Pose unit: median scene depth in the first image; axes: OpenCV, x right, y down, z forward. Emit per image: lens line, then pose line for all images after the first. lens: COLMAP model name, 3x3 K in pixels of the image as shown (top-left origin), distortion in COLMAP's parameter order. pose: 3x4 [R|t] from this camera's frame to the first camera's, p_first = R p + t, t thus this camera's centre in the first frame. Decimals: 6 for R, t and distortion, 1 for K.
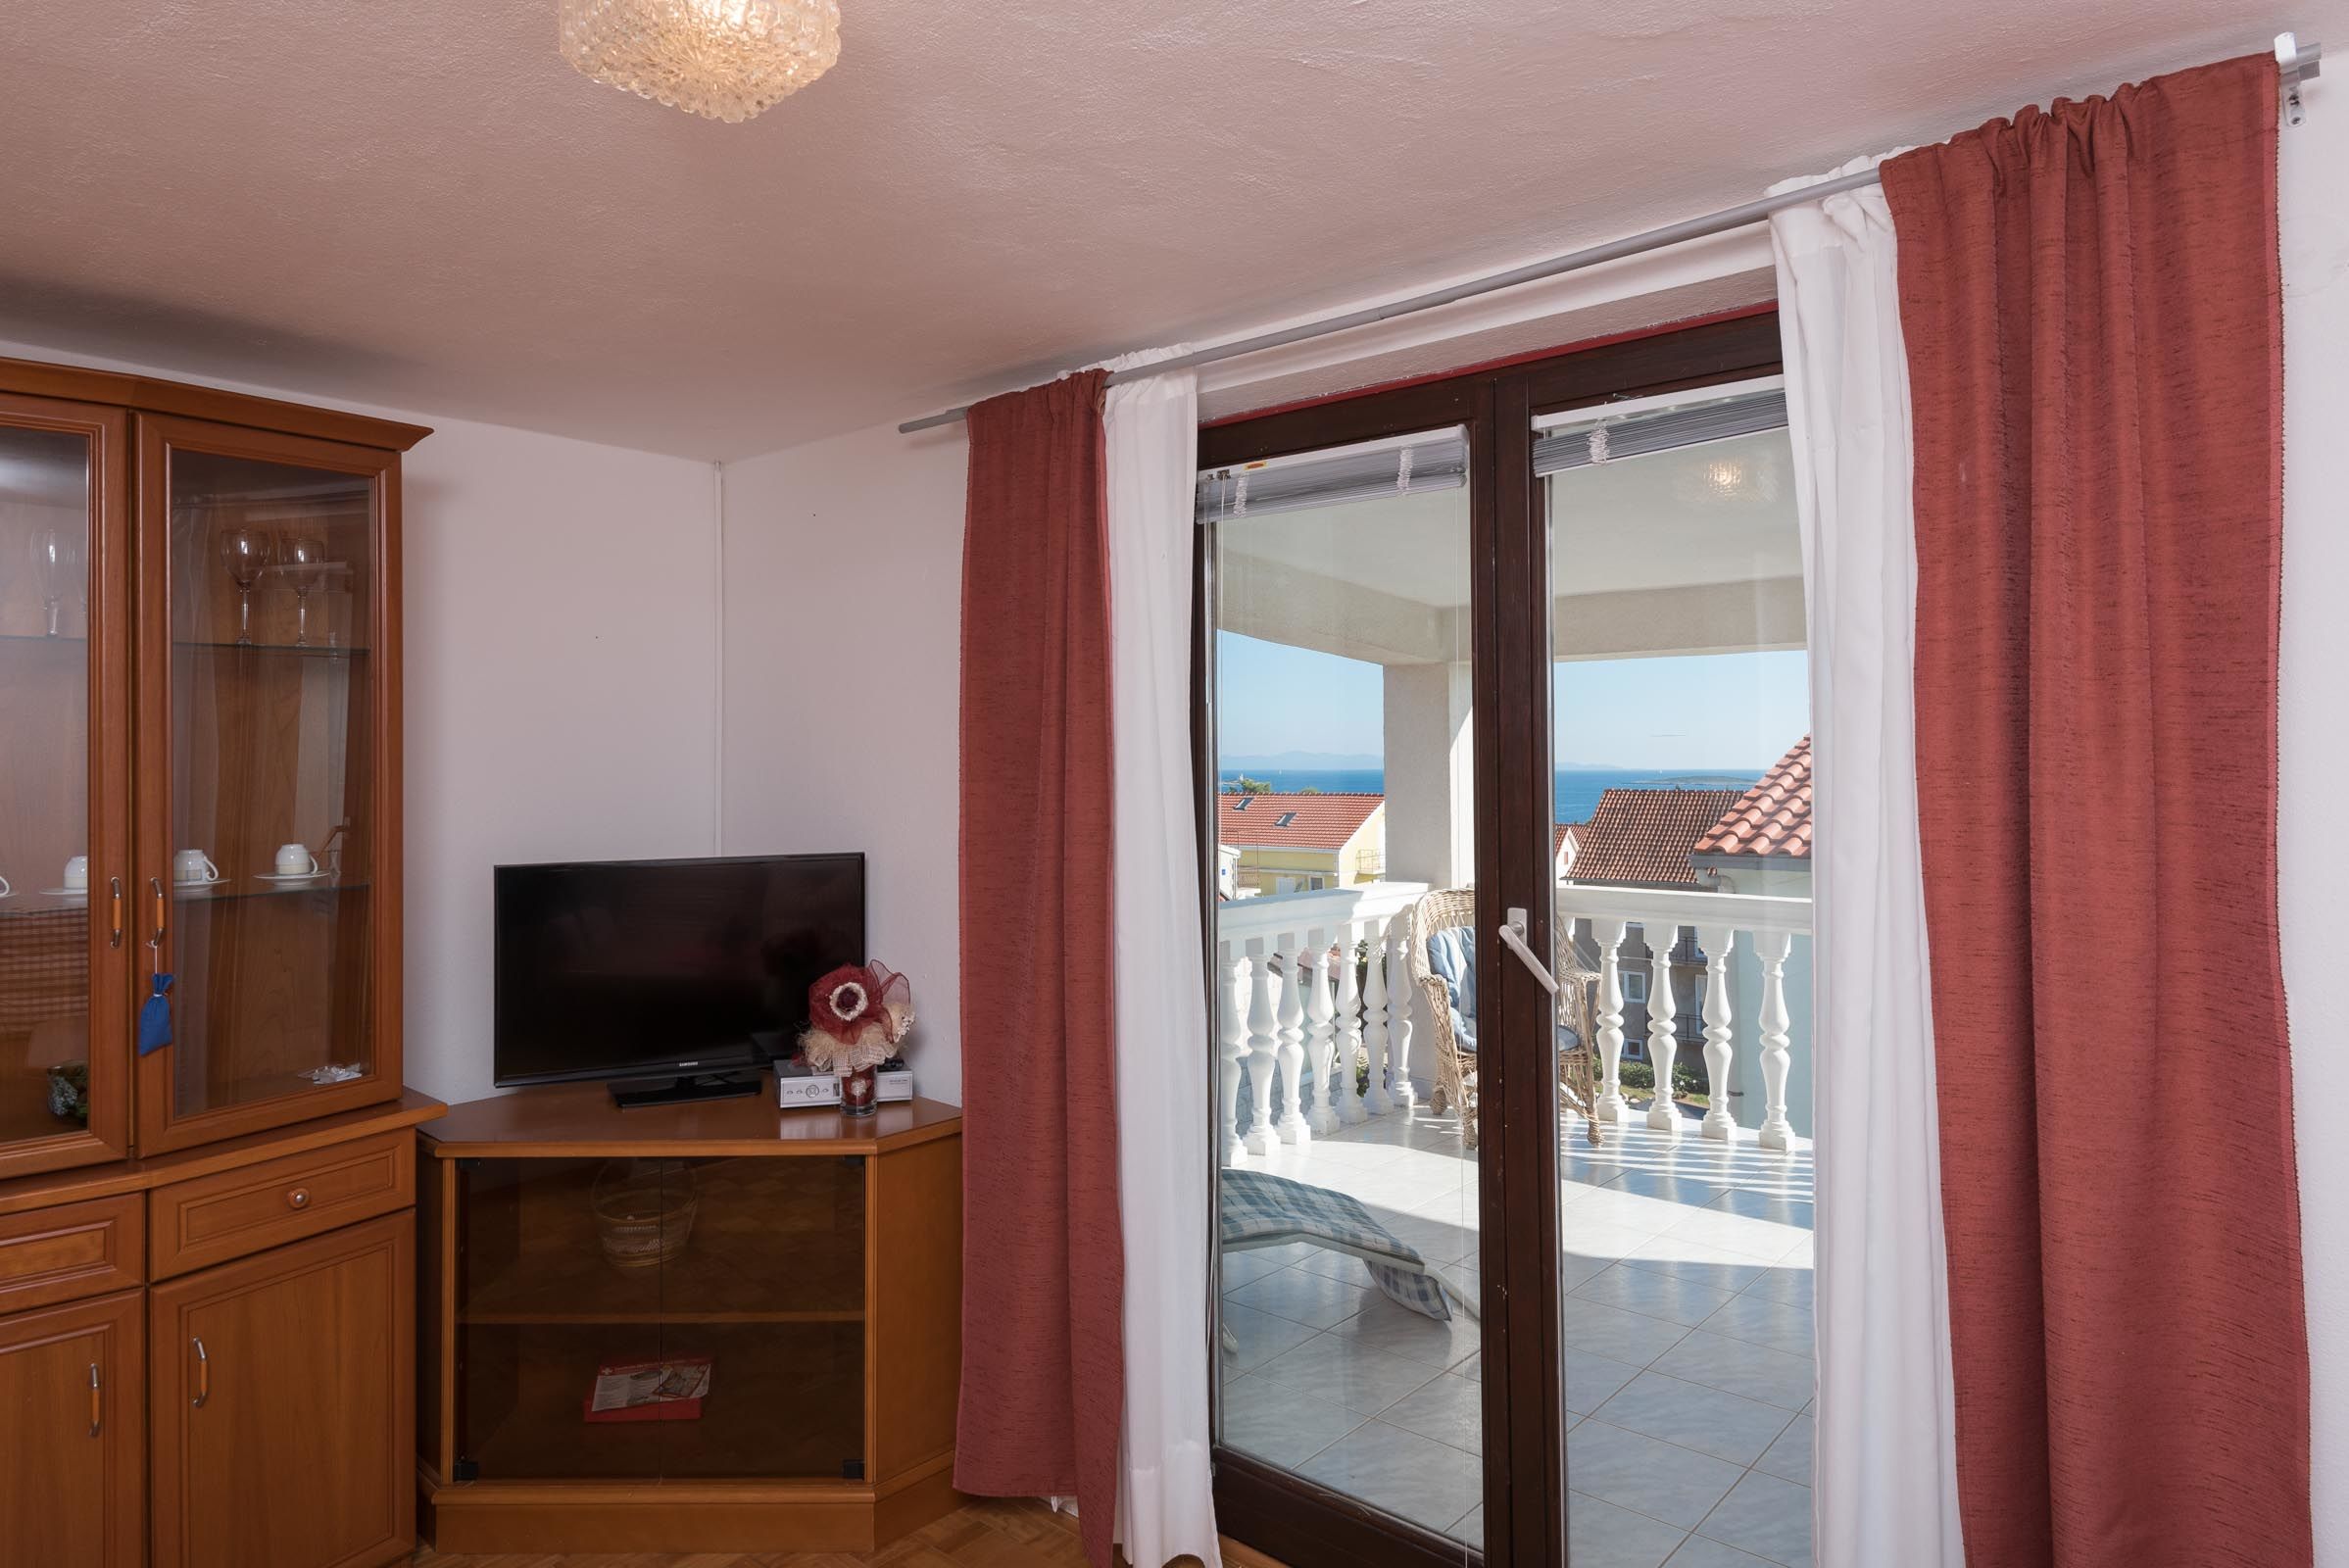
lens RADIAL K [[1384.8, 0, 1169.6], [0, 1384.8, 700.2], [0, 0, 1]] dist [0.050685, -0.040281]
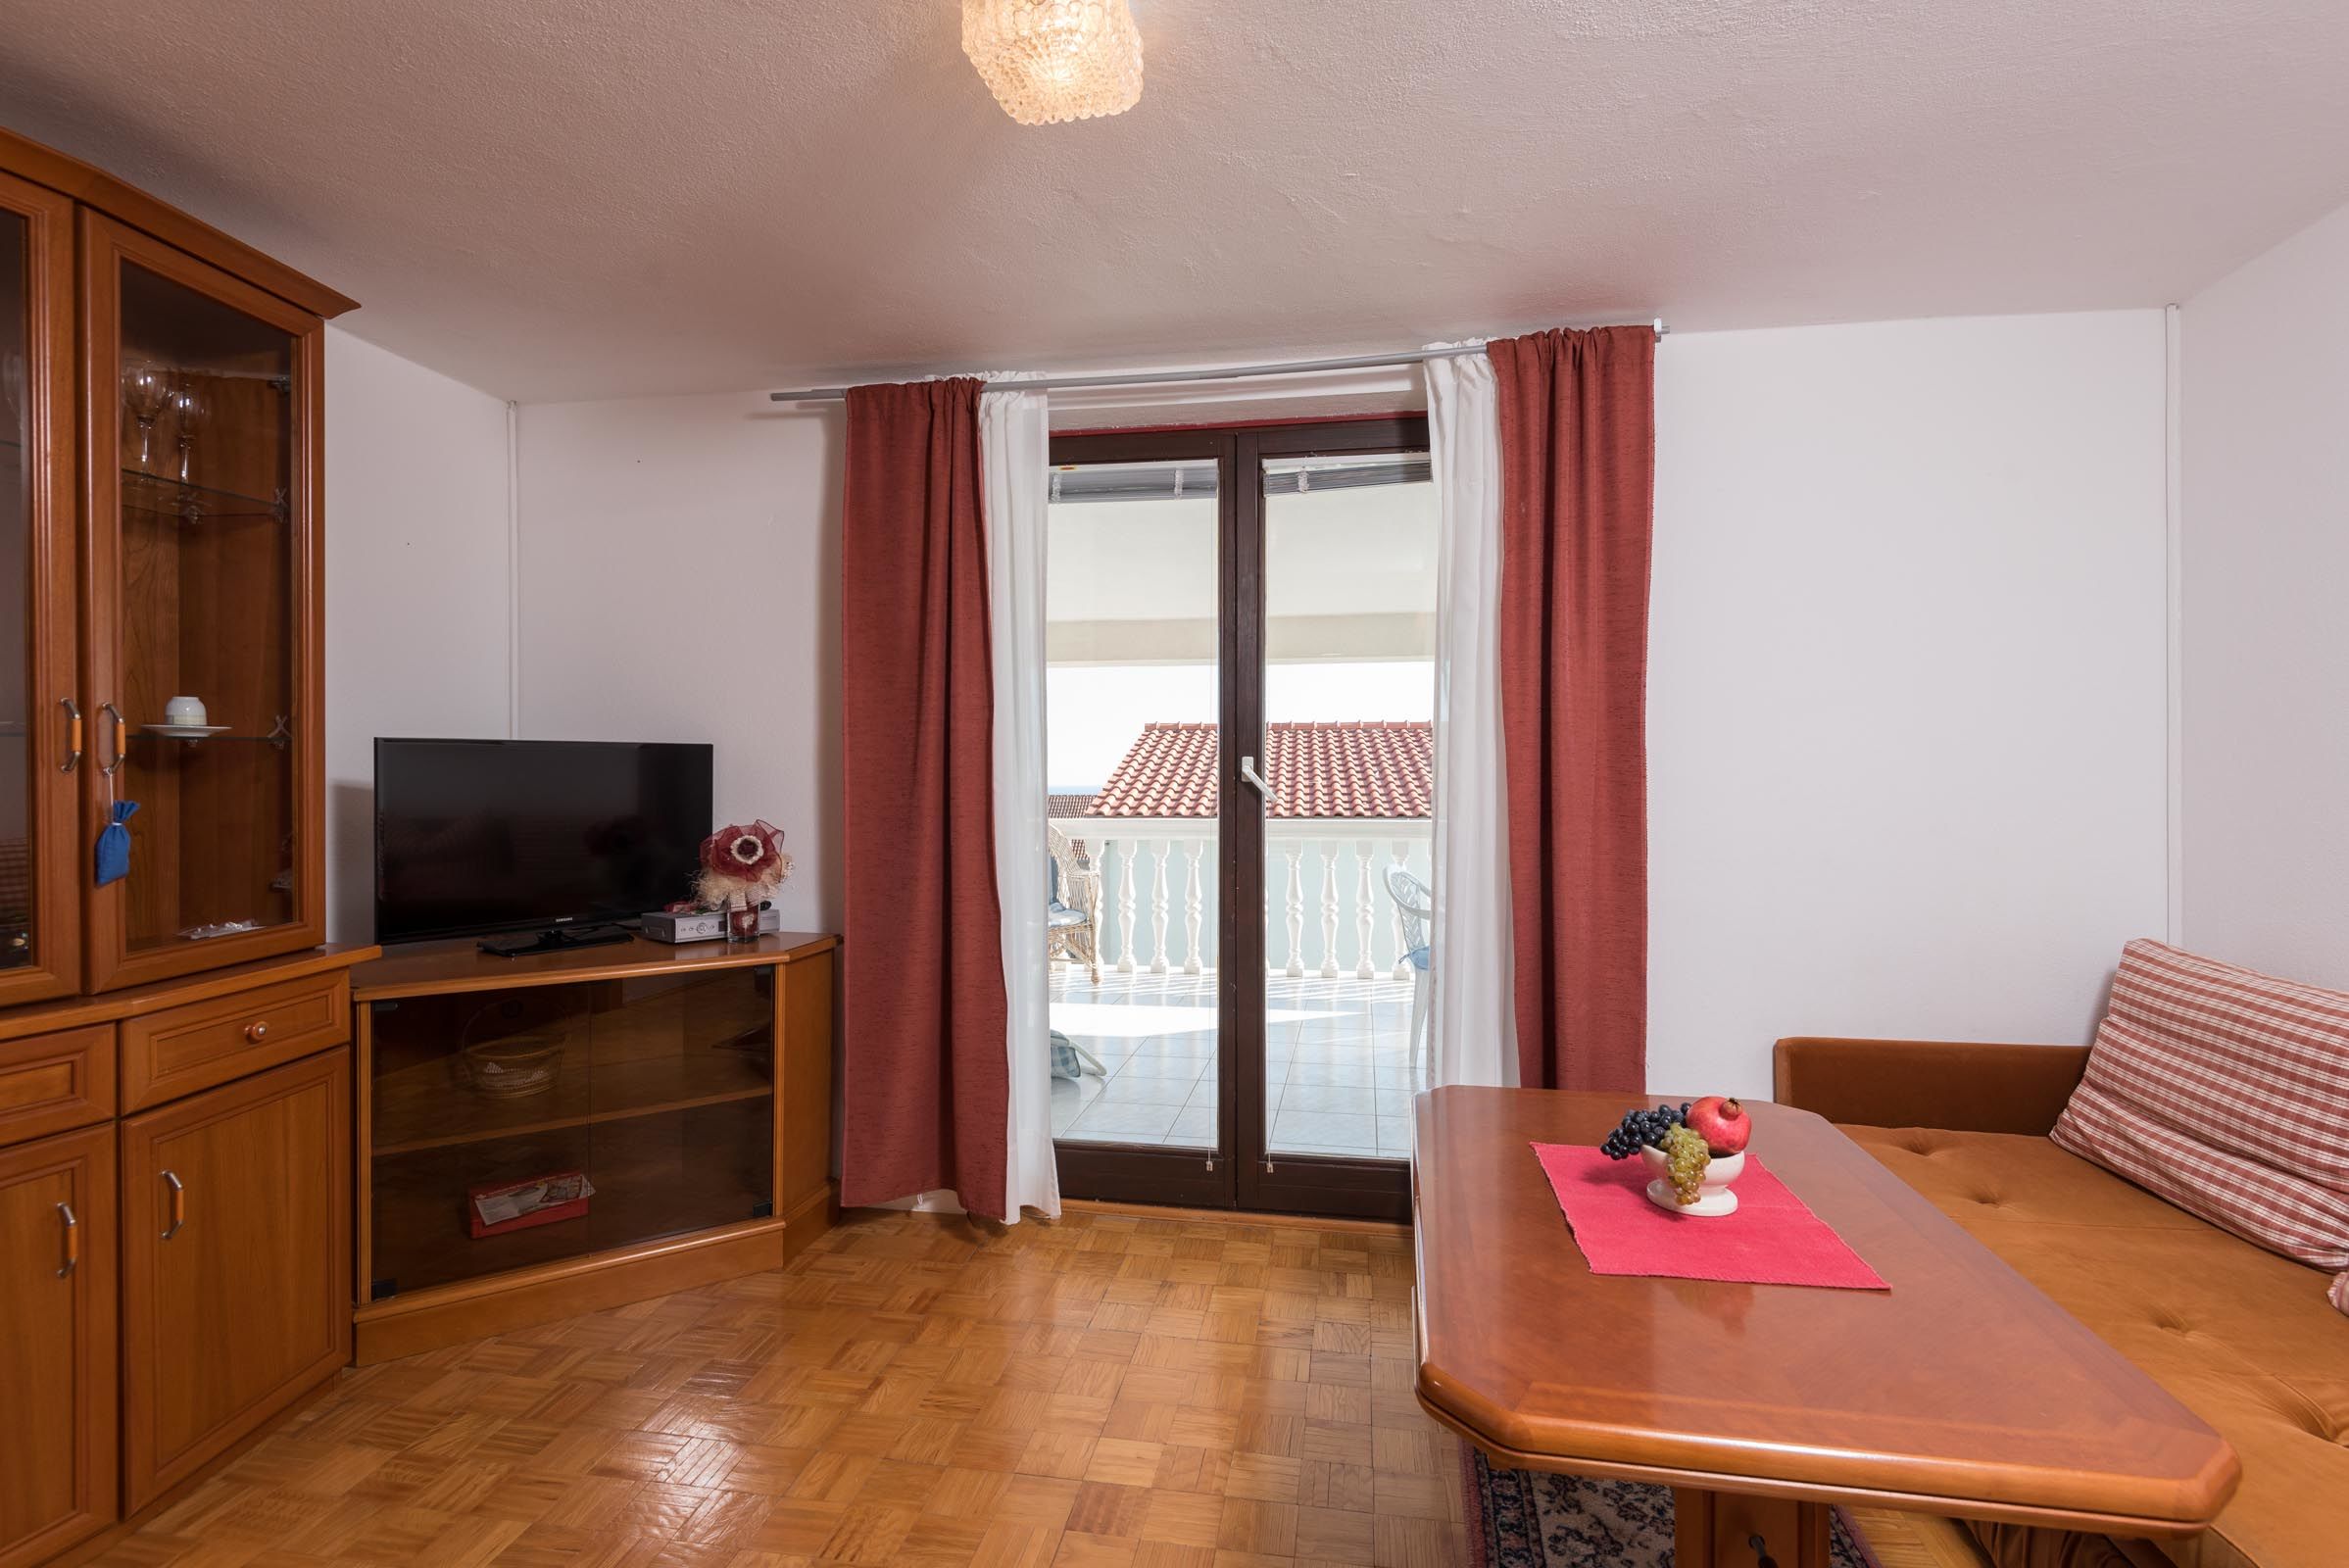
lens RADIAL K [[1059.0, 0, 1174.5], [0, 1059.0, 784.0], [0, 0, 1]] dist [0.047765, -0.027215]
pose [[0.839440, 0.000653, 0.543451, -0.476639], [-0.014844, 0.999654, 0.021728, 0.144940], [-0.543249, -0.026306, 0.839159, -0.014140]]
